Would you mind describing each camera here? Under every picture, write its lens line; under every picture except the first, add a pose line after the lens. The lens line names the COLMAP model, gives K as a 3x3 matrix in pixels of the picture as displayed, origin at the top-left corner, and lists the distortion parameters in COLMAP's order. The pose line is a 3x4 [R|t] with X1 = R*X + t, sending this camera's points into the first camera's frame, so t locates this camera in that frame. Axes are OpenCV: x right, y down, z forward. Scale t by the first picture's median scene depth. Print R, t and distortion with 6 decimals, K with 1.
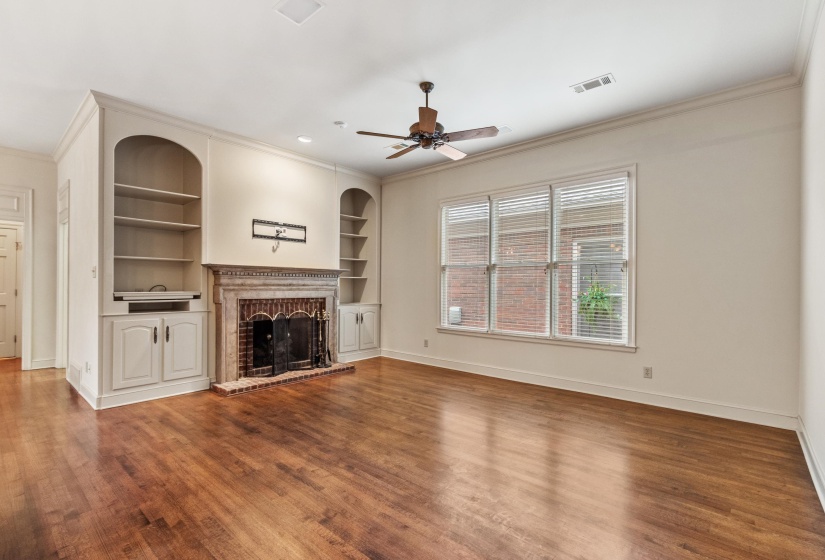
lens RADIAL K [[380.0, 0, 411.6], [0, 380.0, 281.5], [0, 0, 1]] dist [0.001424, 0.000217]
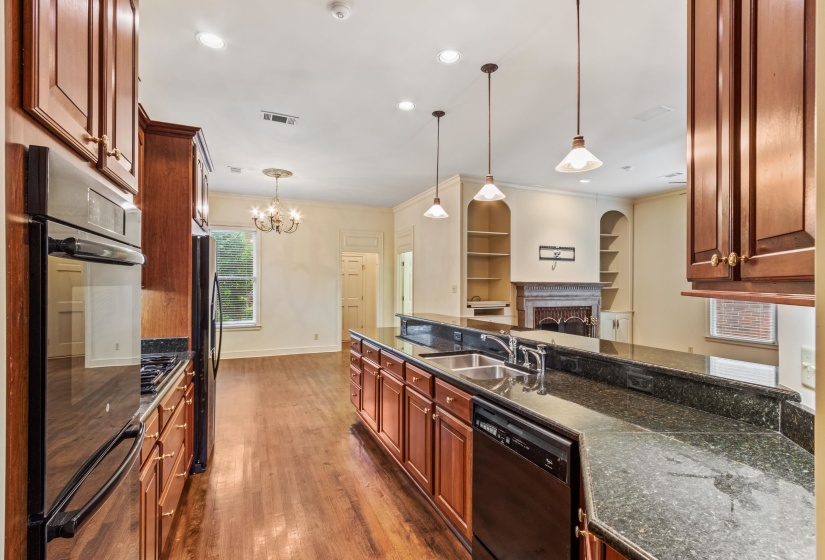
lens RADIAL K [[380.0, 0, 414.1], [0, 380.0, 284.7], [0, 0, 1]] dist [0.001424, 0.000217]
pose [[0.908205, -0.005416, -0.418492, -0.250887], [0.007585, 0.999965, 0.003519, -0.036065], [0.418458, -0.006371, 0.908214, -0.352036]]
